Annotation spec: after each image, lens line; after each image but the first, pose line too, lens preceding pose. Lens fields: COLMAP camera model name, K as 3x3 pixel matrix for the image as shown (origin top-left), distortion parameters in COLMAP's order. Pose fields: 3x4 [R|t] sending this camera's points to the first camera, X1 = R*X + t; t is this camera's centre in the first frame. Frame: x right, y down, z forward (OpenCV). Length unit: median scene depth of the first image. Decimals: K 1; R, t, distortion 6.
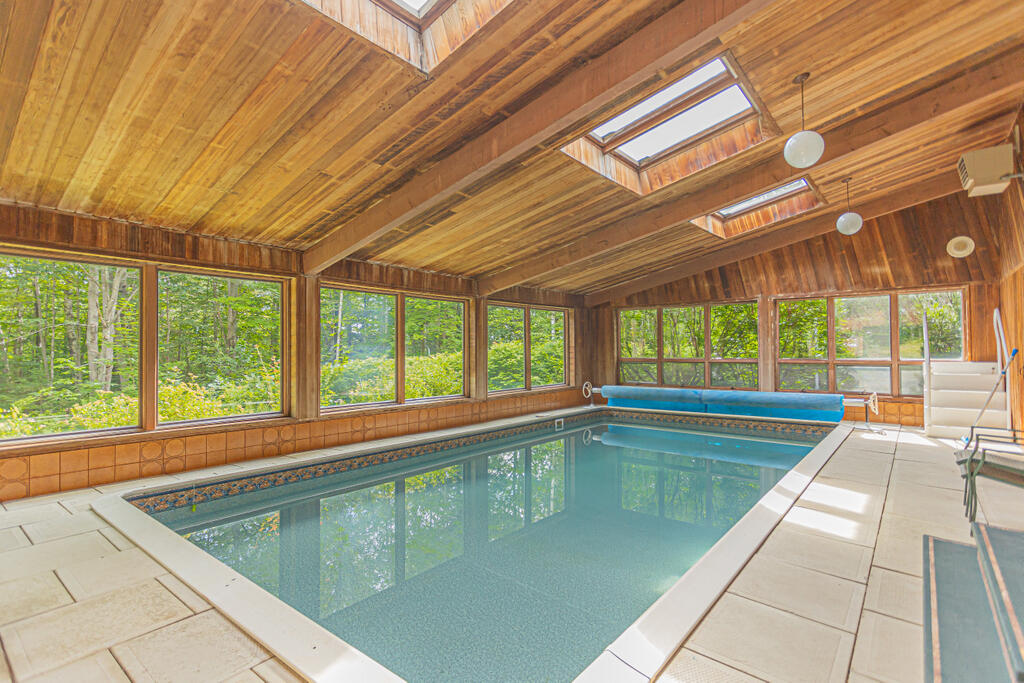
lens RADIAL K [[483.6, 0, 509.2], [0, 483.6, 340.6], [0, 0, 1]] dist [-0.002704, 0.000228]
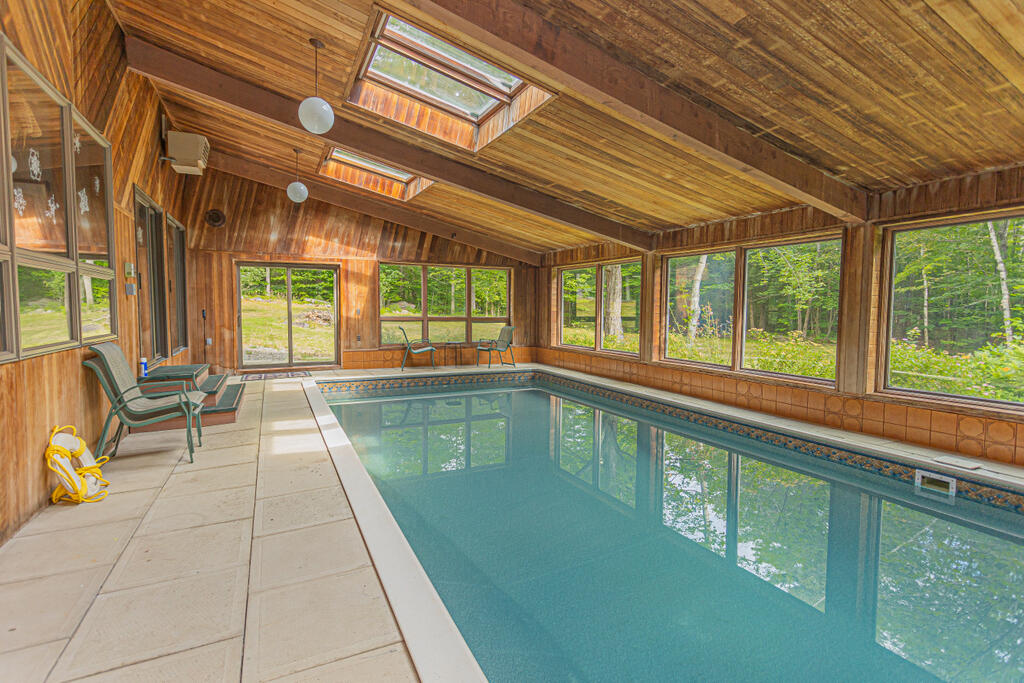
lens RADIAL K [[489.1, 0, 509.8], [0, 489.1, 334.3], [0, 0, 1]] dist [-0.001911, 0.000529]
pose [[-0.409886, 0.027952, -0.911708, 0.737439], [-0.010837, 0.999311, 0.035510, 0.032207], [0.912072, 0.024436, -0.409301, 0.948035]]
